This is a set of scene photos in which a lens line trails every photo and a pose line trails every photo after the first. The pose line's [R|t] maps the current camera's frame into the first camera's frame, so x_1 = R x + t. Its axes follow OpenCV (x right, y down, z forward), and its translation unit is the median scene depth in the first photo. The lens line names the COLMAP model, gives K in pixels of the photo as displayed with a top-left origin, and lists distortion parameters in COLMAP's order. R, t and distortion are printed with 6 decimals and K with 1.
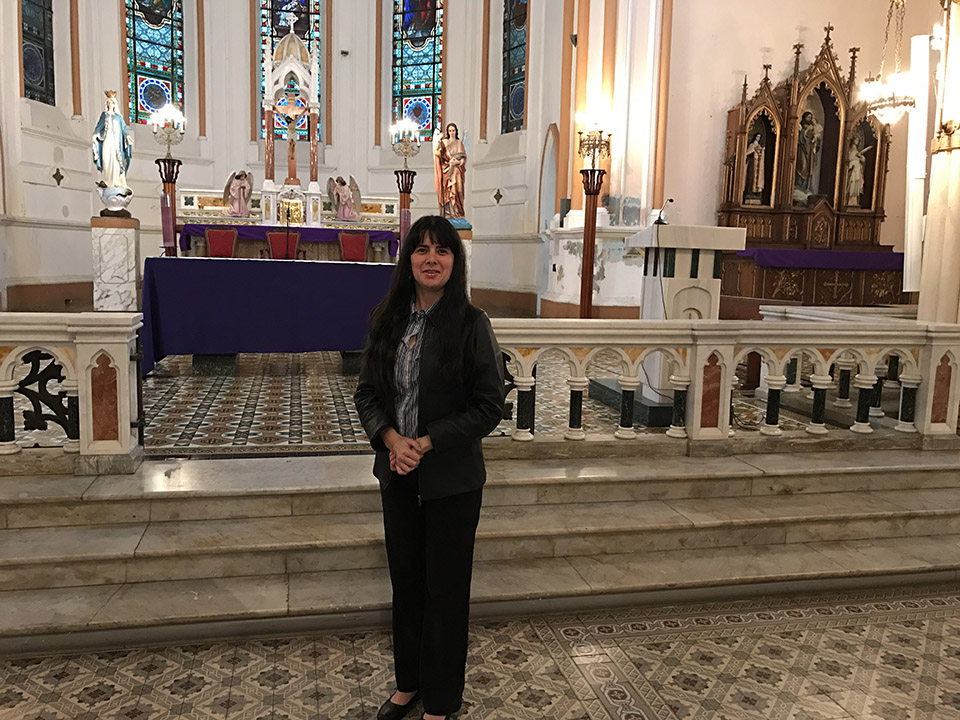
lens RADIAL K [[791.8, 0, 475.3], [0, 791.8, 356.8], [0, 0, 1]] dist [0.005648, 0.001527]
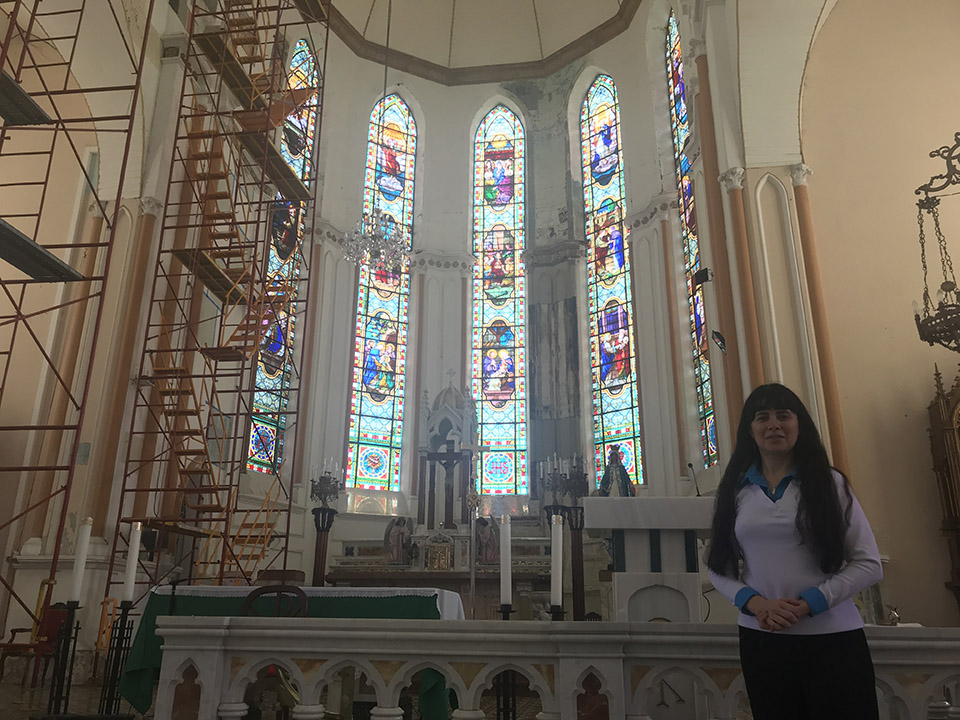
lens RADIAL K [[786.1, 0, 472.7], [0, 786.1, 351.0], [0, 0, 1]] dist [0.144835, -0.397893]
pose [[0.928698, -0.135670, -0.345128, 0.180439], [-0.034470, 0.895064, -0.444603, 0.019874], [0.369231, 0.424798, 0.826568, 0.127448]]
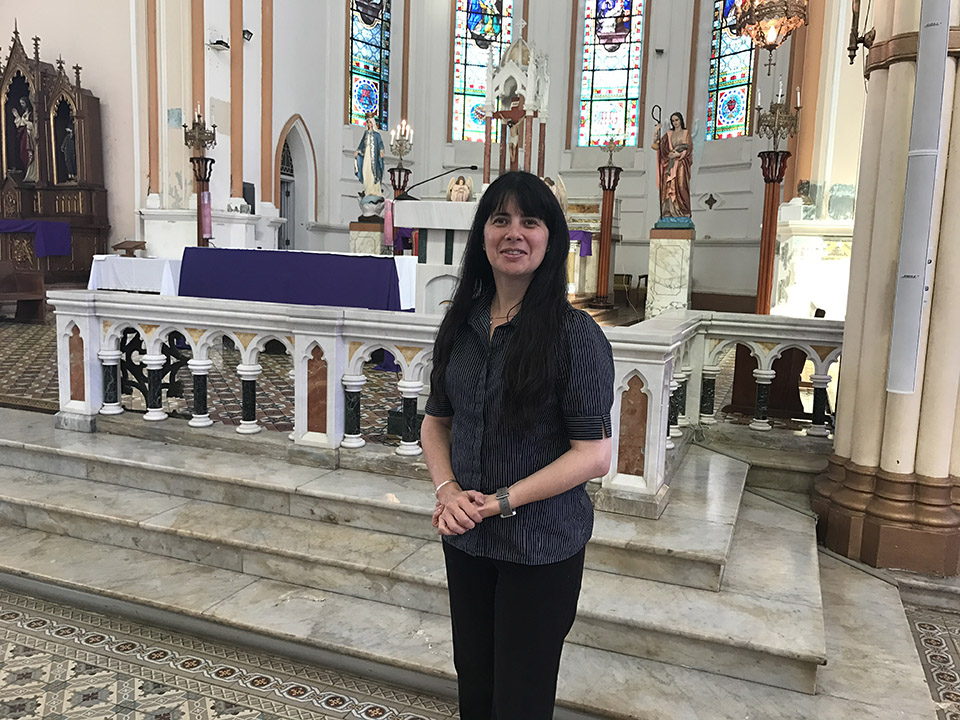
lens RADIAL K [[798.4, 0, 493.7], [0, 798.4, 355.7], [0, 0, 1]] dist [-0.000123, 0.006642]
pose [[0.834531, 0.072856, -0.546123, 0.358083], [-0.083591, 0.996487, 0.005201, -0.005236], [0.544583, 0.041311, 0.837689, 0.149656]]
